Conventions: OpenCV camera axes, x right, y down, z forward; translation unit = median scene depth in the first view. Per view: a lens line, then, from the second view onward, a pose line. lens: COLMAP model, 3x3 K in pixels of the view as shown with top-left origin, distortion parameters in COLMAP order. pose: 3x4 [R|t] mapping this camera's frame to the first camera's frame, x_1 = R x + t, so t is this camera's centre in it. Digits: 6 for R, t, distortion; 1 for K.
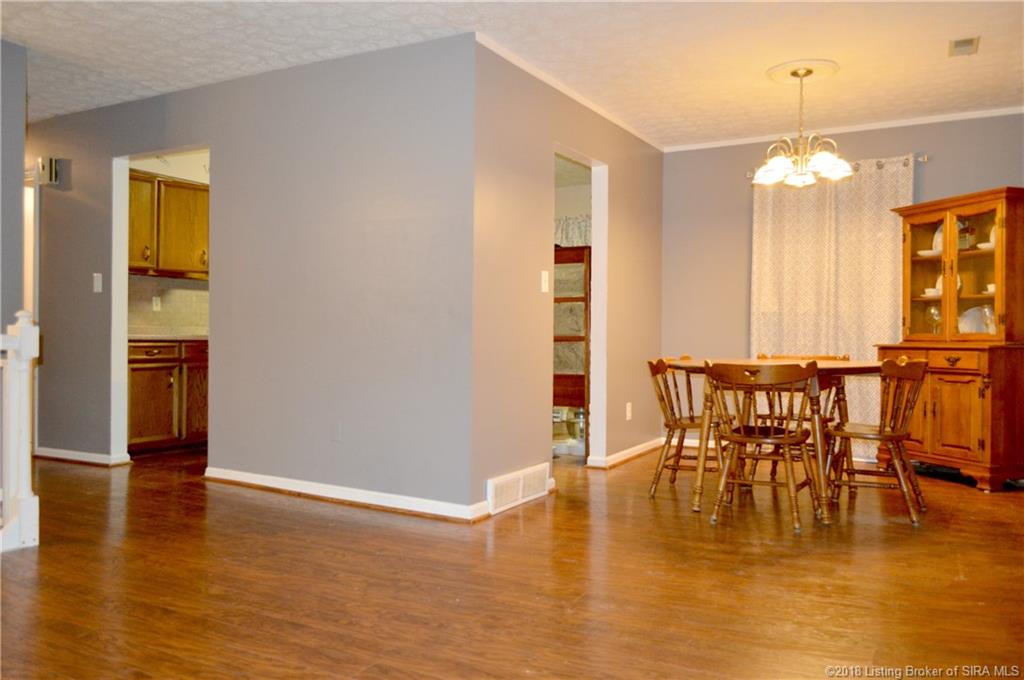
lens RADIAL K [[842.6, 0, 512.0], [0, 842.6, 340.0], [0, 0, 1]] dist [0.011982, 0.005173]
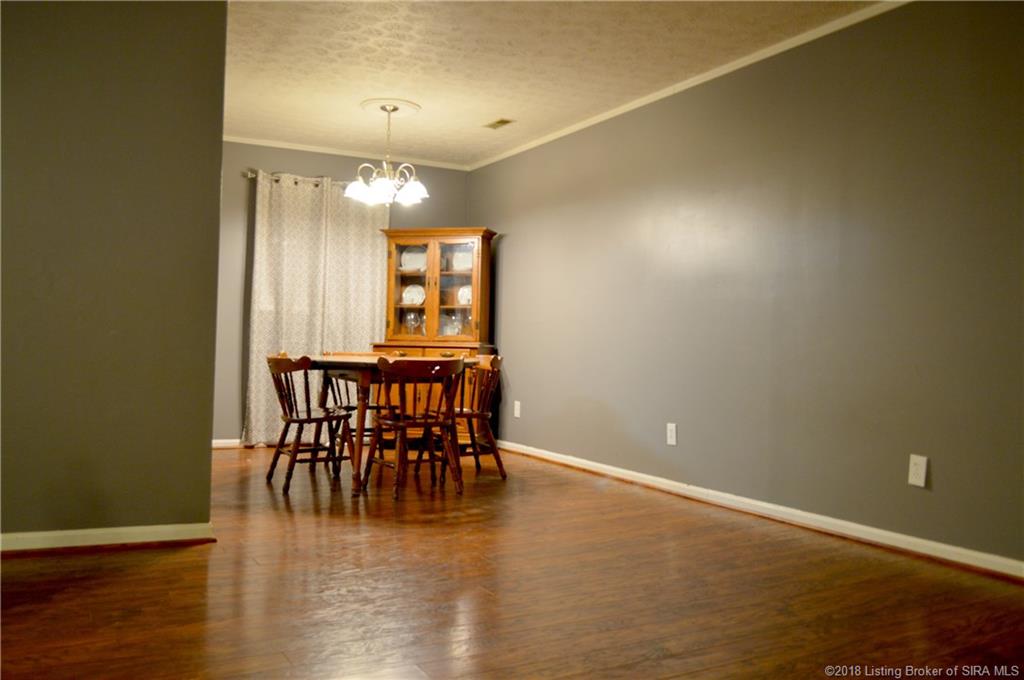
lens RADIAL K [[868.9, 0, 512.0], [0, 868.9, 340.0], [0, 0, 1]] dist [-0.005551, -0.000383]
pose [[0.526733, 0.015469, 0.849890, -0.526627], [-0.018232, 0.999810, -0.006899, 0.006276], [-0.849835, -0.011861, 0.526915, 0.209536]]
